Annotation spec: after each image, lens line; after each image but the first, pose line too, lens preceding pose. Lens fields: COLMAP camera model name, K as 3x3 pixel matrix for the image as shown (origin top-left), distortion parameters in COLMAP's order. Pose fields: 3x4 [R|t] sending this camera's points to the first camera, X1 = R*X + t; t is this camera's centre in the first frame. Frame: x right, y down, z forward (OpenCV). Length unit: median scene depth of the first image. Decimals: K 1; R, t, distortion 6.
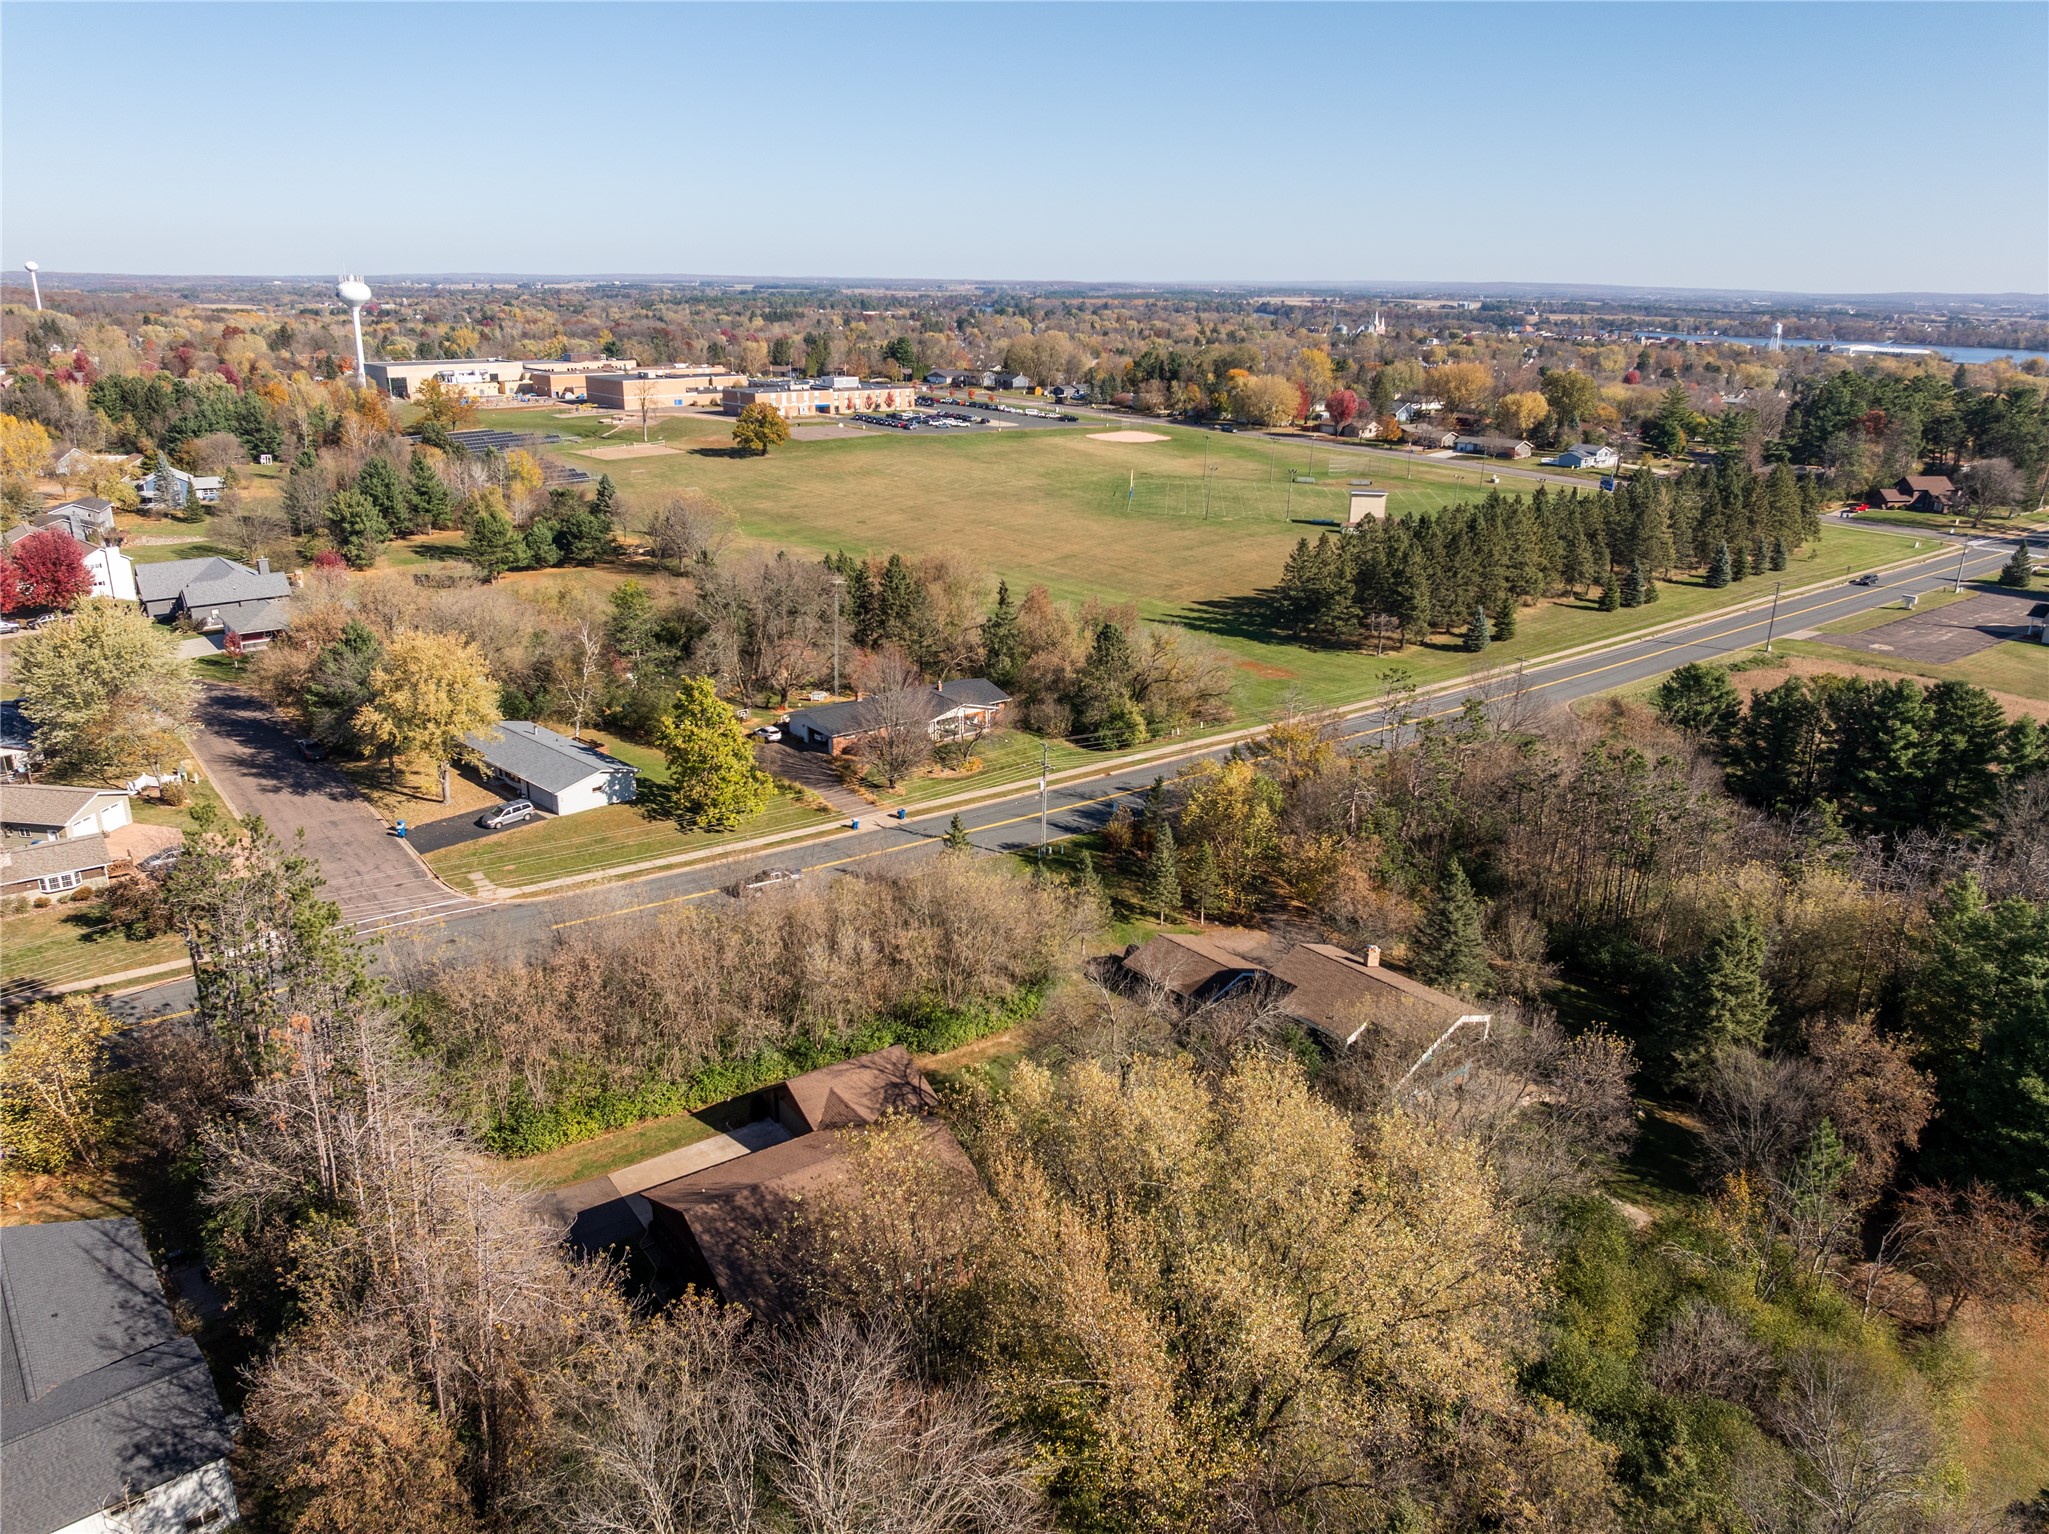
lens RADIAL K [[1424.9, 0, 968.4], [0, 1424.9, 764.0], [0, 0, 1]] dist [-0.050438, 0.027268]
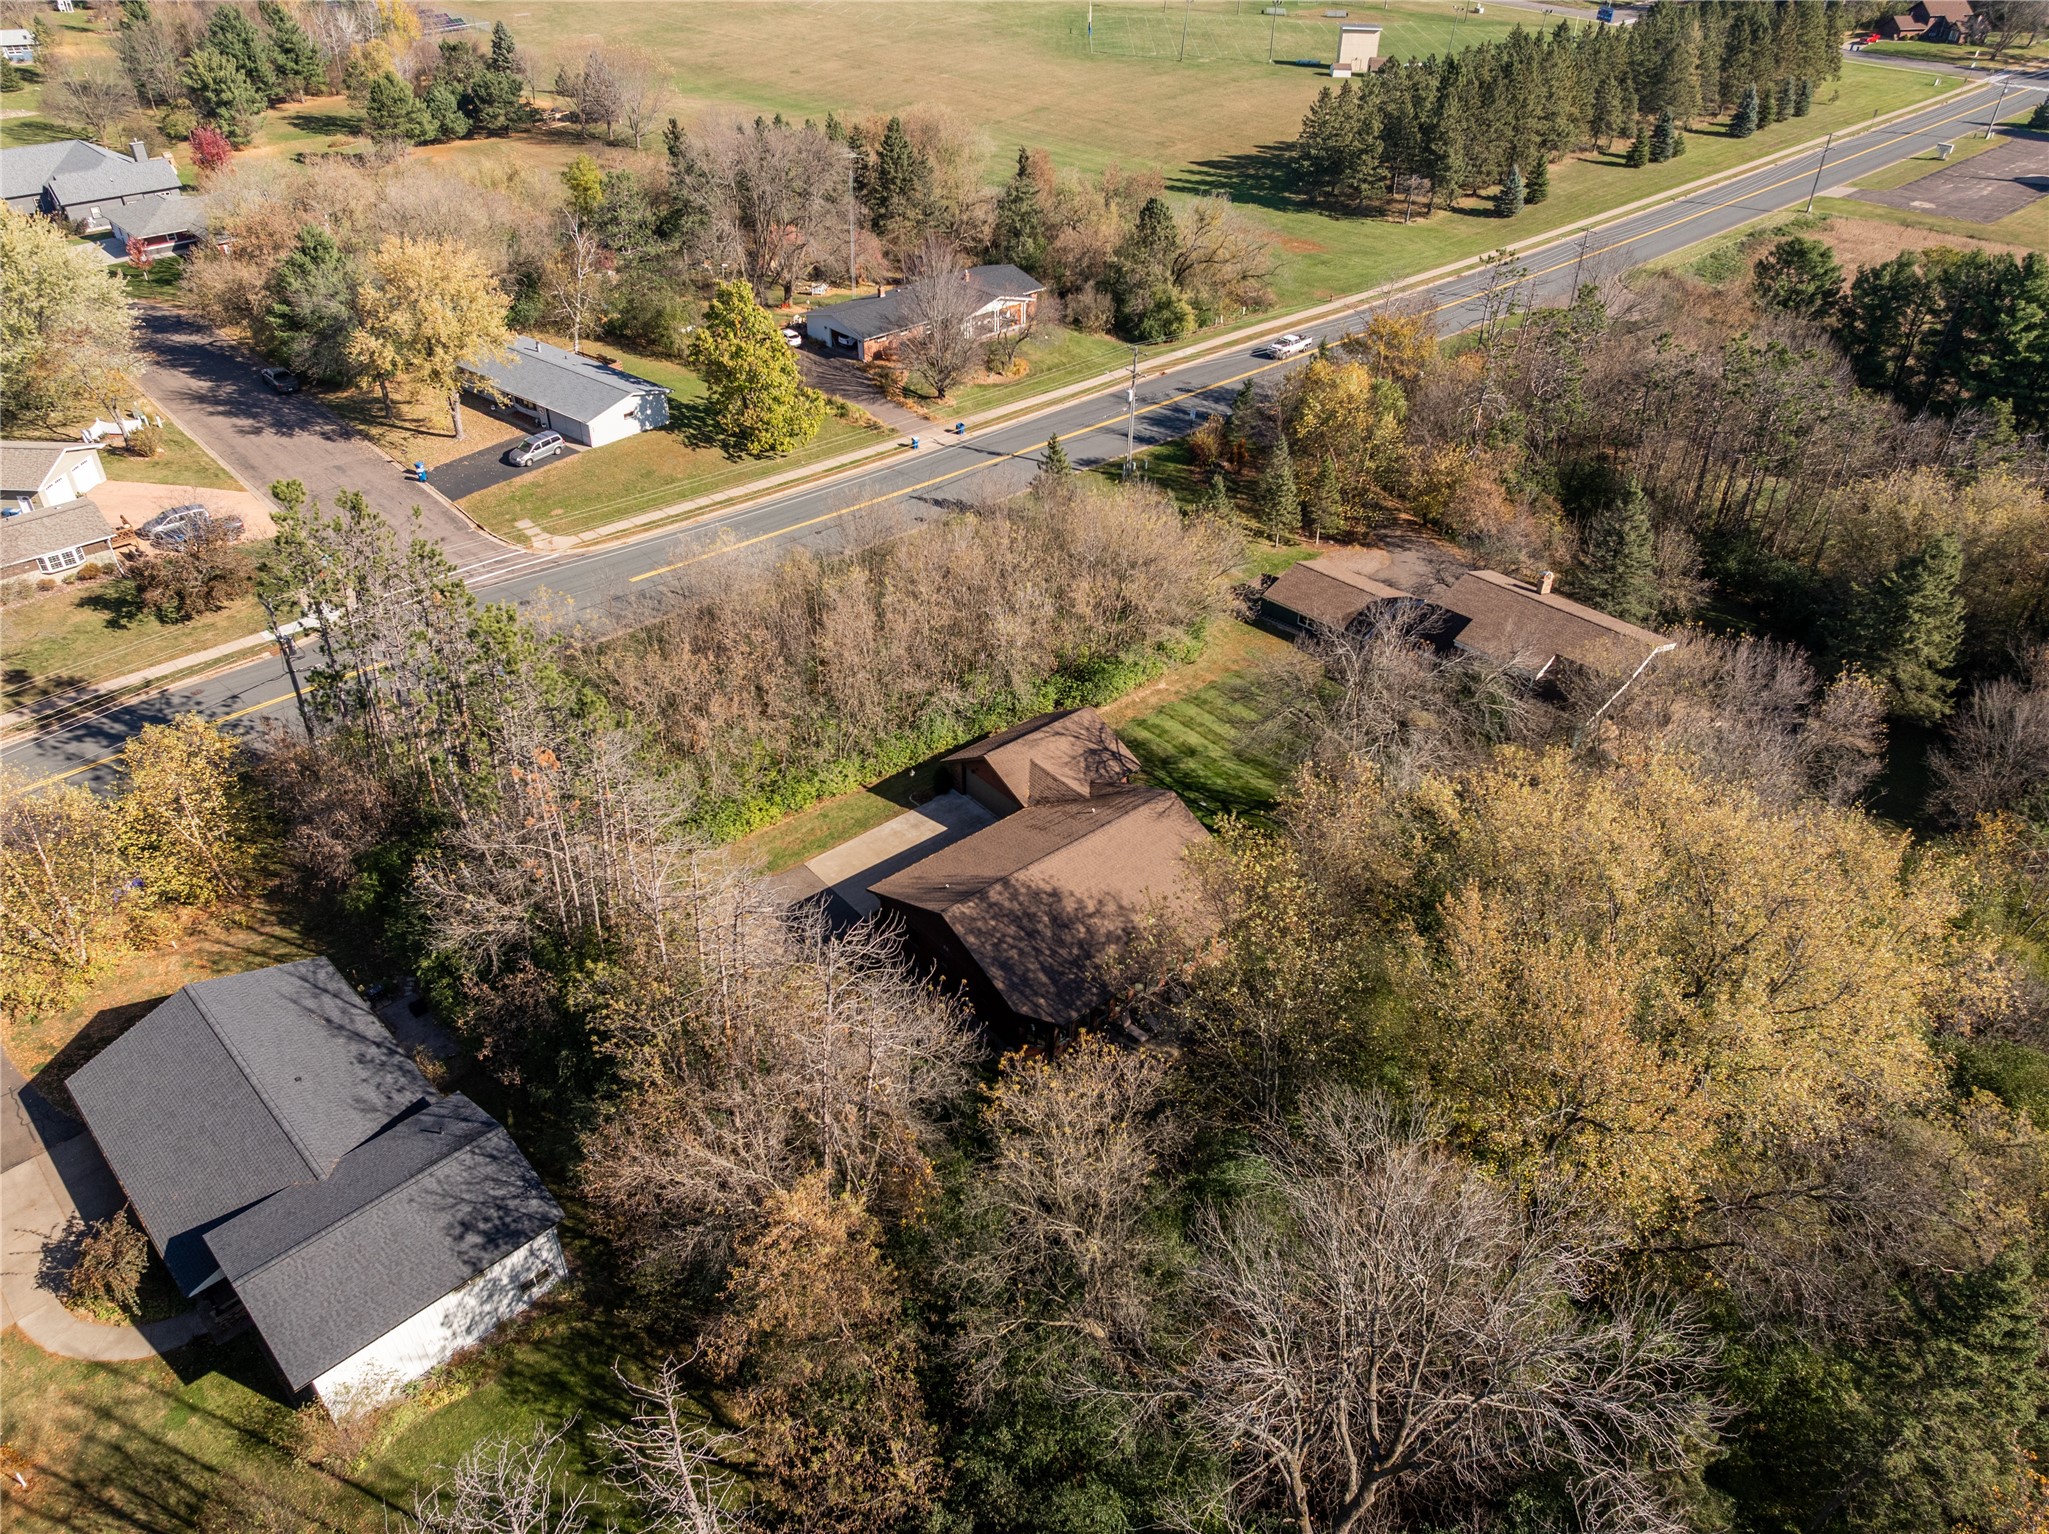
lens RADIAL K [[1424.9, 0, 968.4], [0, 1424.9, 764.0], [0, 0, 1]] dist [-0.050438, 0.027268]
pose [[0.996284, -0.052797, 0.068049, -0.116980], [0.030764, 0.956104, 0.291407, -0.024998], [-0.080447, -0.288230, 0.954176, 0.063400]]
